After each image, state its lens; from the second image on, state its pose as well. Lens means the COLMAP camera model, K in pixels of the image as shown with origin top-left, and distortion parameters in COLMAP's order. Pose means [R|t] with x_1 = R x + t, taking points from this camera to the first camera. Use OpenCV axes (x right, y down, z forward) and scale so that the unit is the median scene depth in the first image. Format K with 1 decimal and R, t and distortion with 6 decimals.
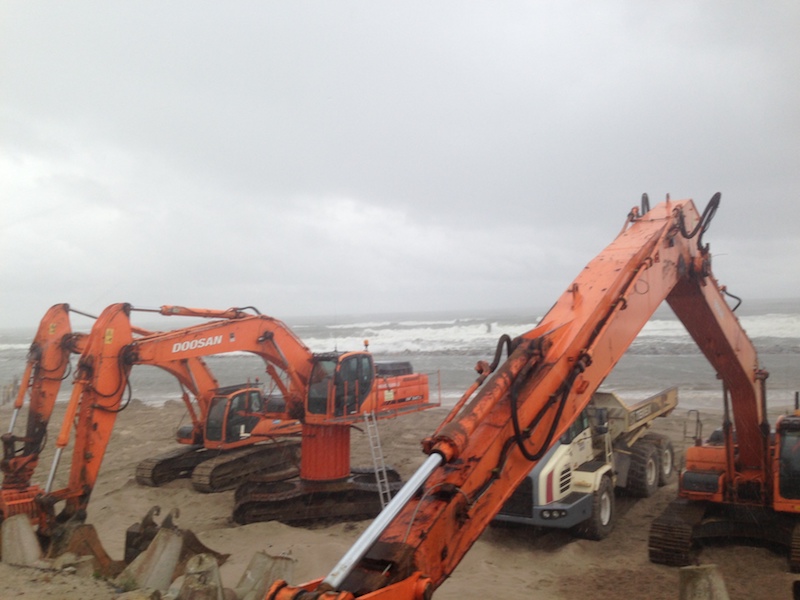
lens RADIAL K [[653.5, 0, 400.3], [0, 653.5, 310.1], [0, 0, 1]] dist [0.098696, -0.178421]
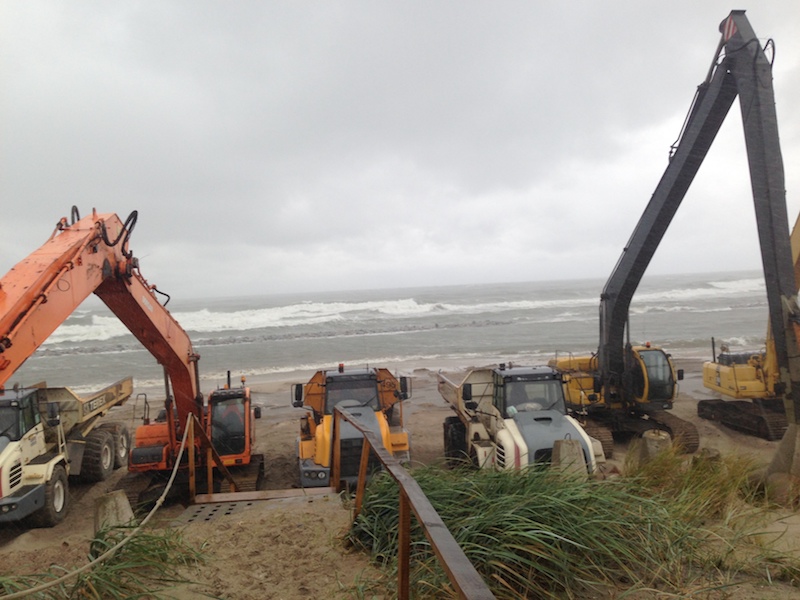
lens RADIAL K [[653.5, 0, 400.3], [0, 653.5, 310.1], [0, 0, 1]] dist [0.098696, -0.178421]
pose [[0.725335, -0.022395, 0.688032, -0.013819], [0.020853, 0.999727, 0.010557, 0.004845], [-0.688080, 0.006690, 0.725604, -0.145118]]
